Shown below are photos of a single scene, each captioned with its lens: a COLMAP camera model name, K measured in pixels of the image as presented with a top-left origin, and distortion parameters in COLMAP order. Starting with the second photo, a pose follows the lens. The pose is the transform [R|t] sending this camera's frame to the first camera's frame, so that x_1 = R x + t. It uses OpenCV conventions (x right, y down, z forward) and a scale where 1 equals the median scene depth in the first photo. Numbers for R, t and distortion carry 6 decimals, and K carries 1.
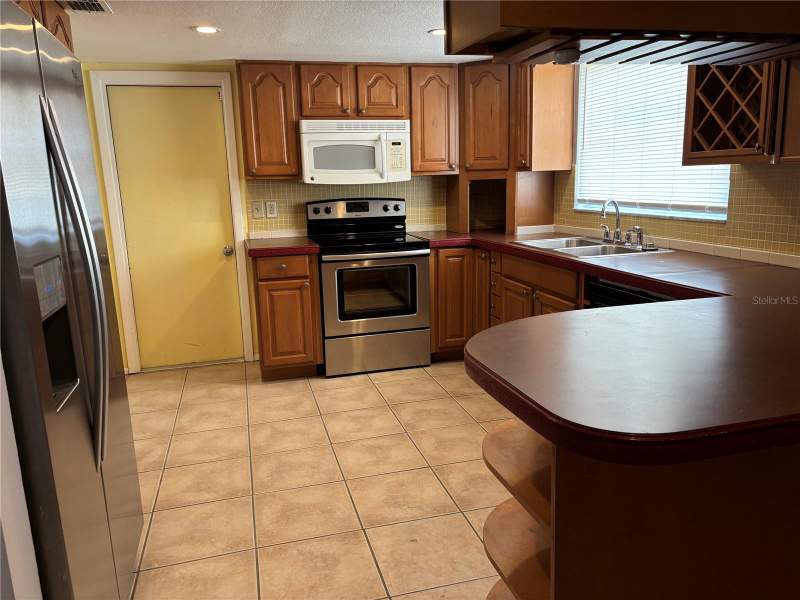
lens RADIAL K [[592.1, 0, 400.0], [0, 592.1, 300.0], [0, 0, 1]] dist [0.038606, -0.050243]
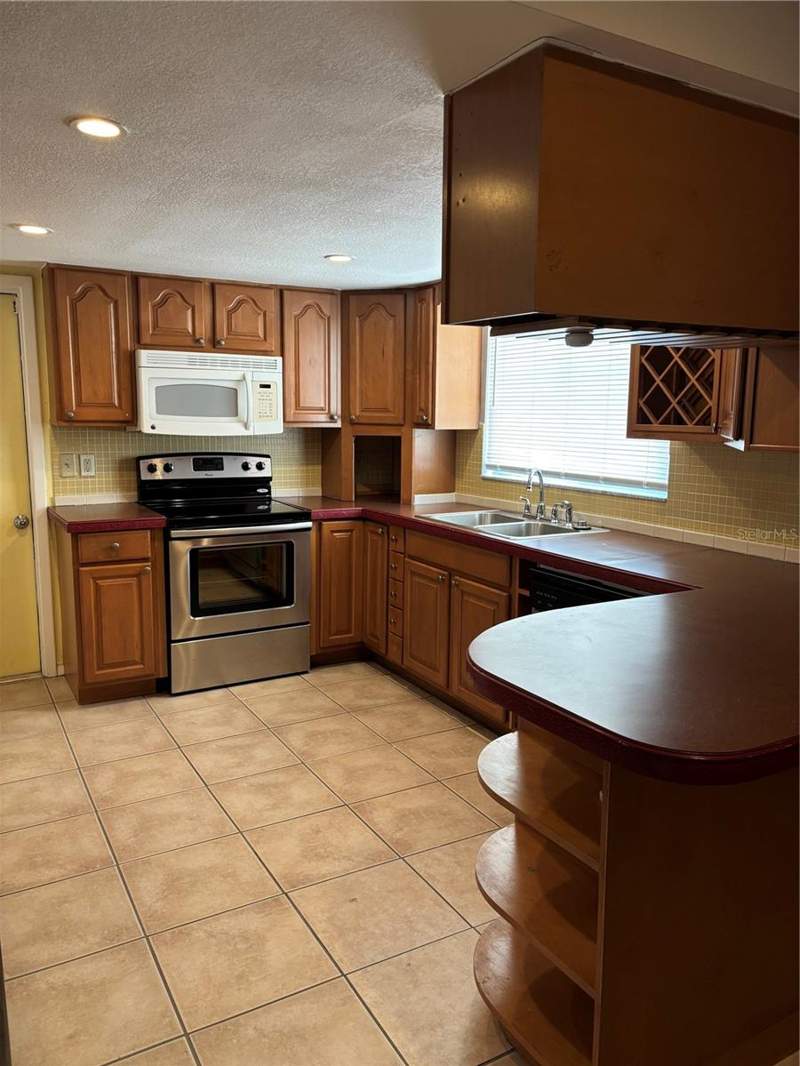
lens RADIAL K [[789.0, 0, 400.0], [0, 789.0, 533.0], [0, 0, 1]] dist [0.038606, -0.050243]
pose [[0.966154, 0.002424, 0.257956, -0.108645], [0.011275, 0.998604, -0.051611, -0.017143], [-0.257721, 0.052773, 0.964777, -0.036176]]
